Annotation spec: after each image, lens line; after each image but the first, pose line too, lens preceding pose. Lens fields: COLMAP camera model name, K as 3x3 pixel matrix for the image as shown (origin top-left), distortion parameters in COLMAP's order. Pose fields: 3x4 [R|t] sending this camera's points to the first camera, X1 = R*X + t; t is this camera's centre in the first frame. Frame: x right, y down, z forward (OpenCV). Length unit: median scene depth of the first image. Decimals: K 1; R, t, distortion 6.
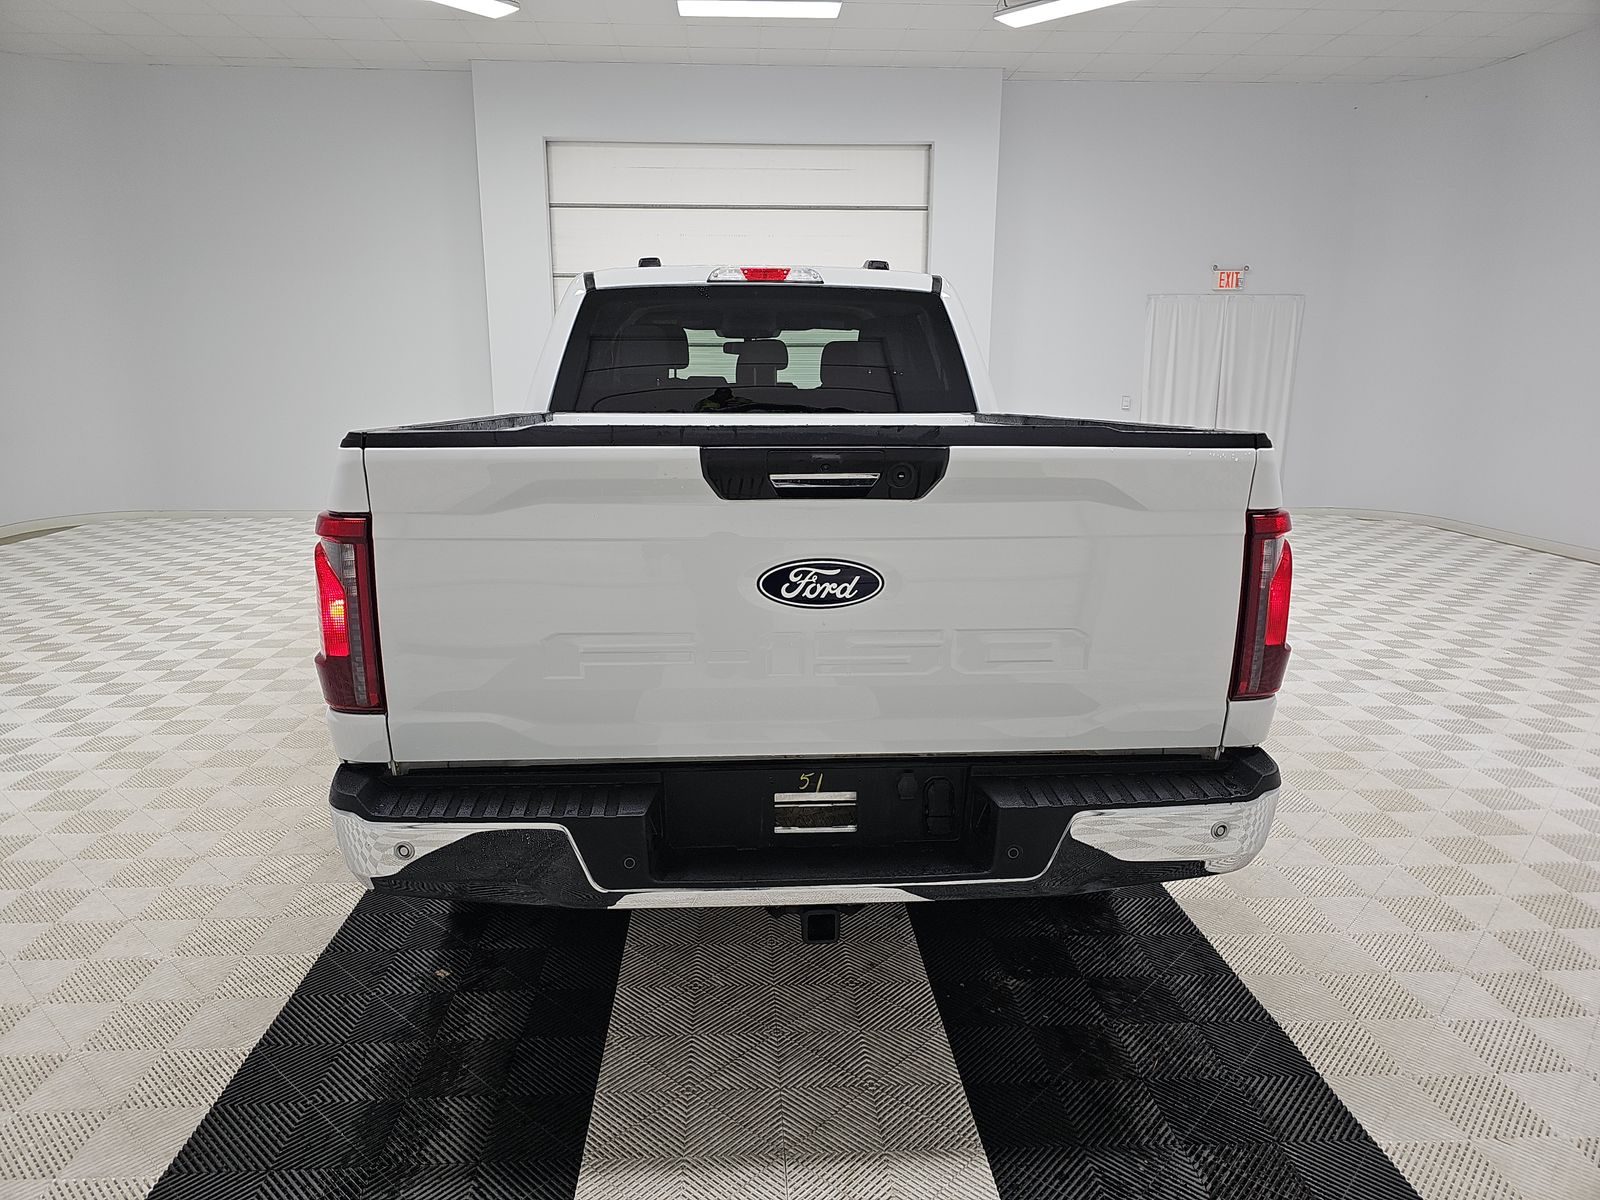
lens RADIAL K [[1053.0, 0, 800.0], [0, 1053.0, 600.0], [0, 0, 1]] dist [0.046419, -0.000432]
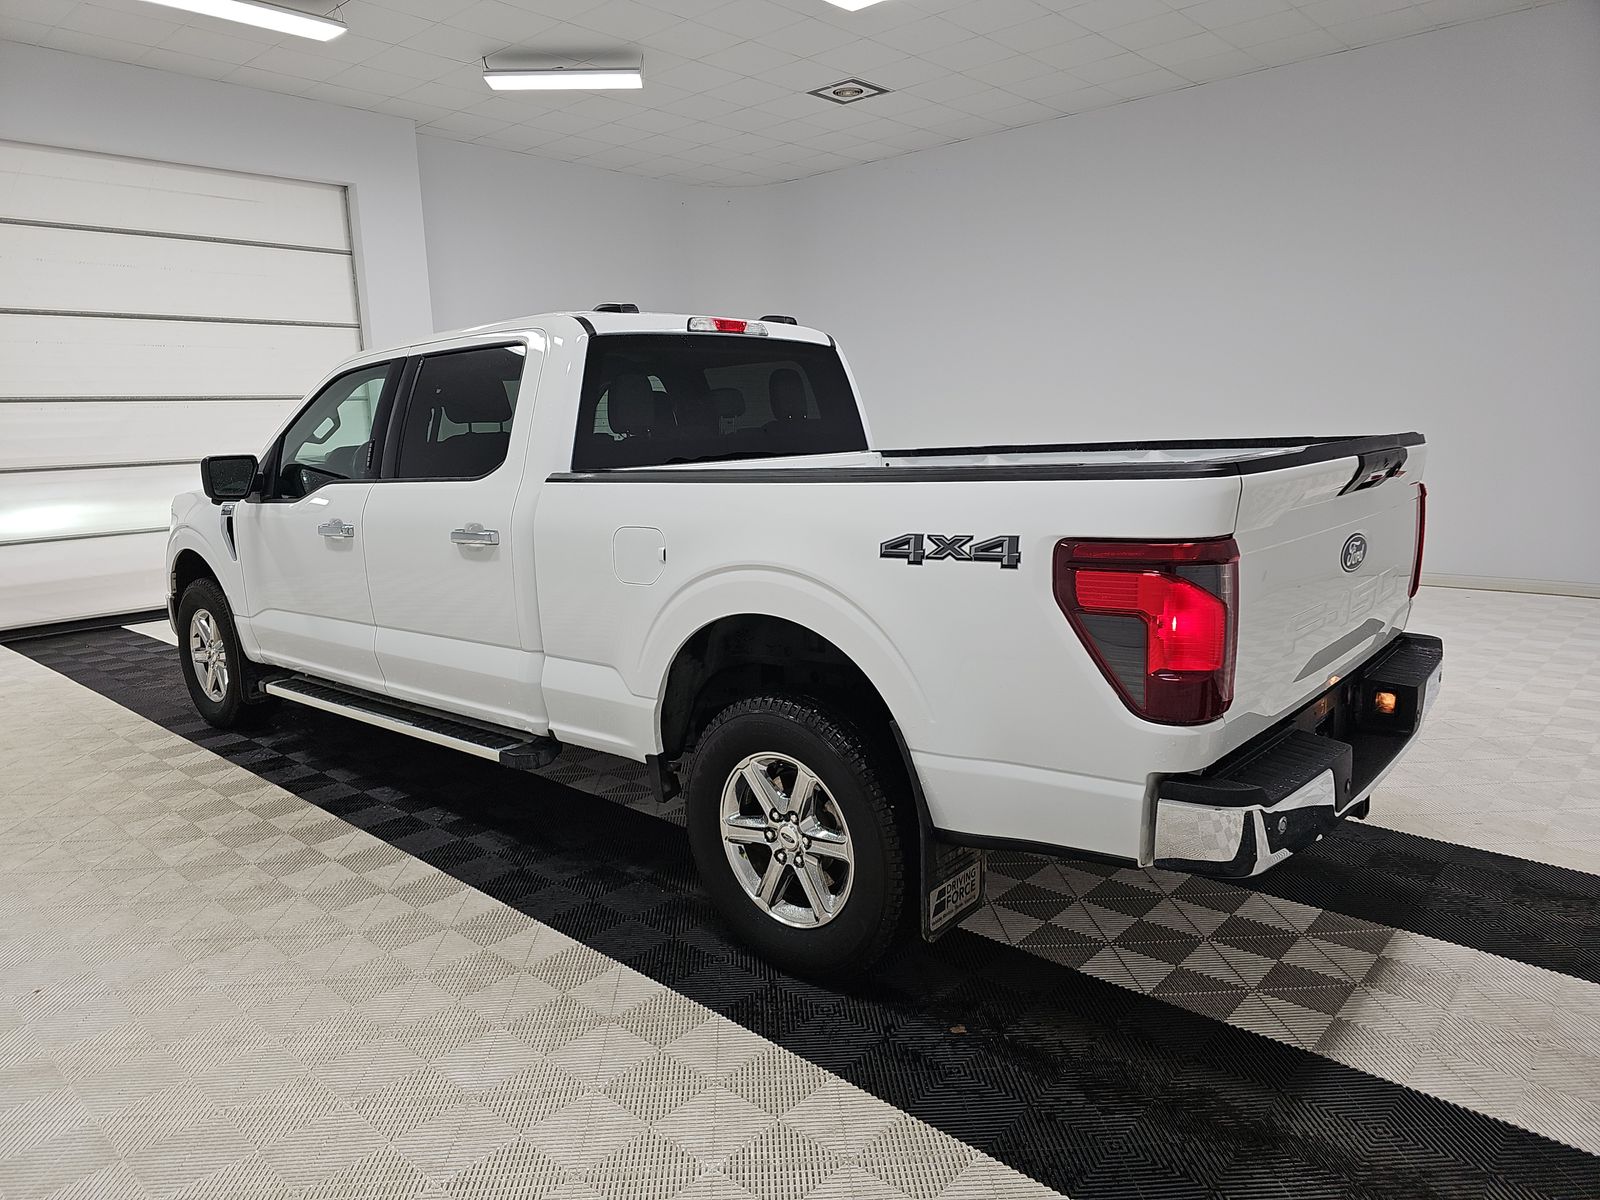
lens RADIAL K [[1053.0, 0, 800.0], [0, 1053.0, 600.0], [0, 0, 1]] dist [0.046419, -0.000432]
pose [[0.702941, -0.145812, 0.696142, -0.735015], [0.182167, 0.983022, 0.021955, -0.056226], [-0.687524, 0.111381, 0.717569, 0.247002]]
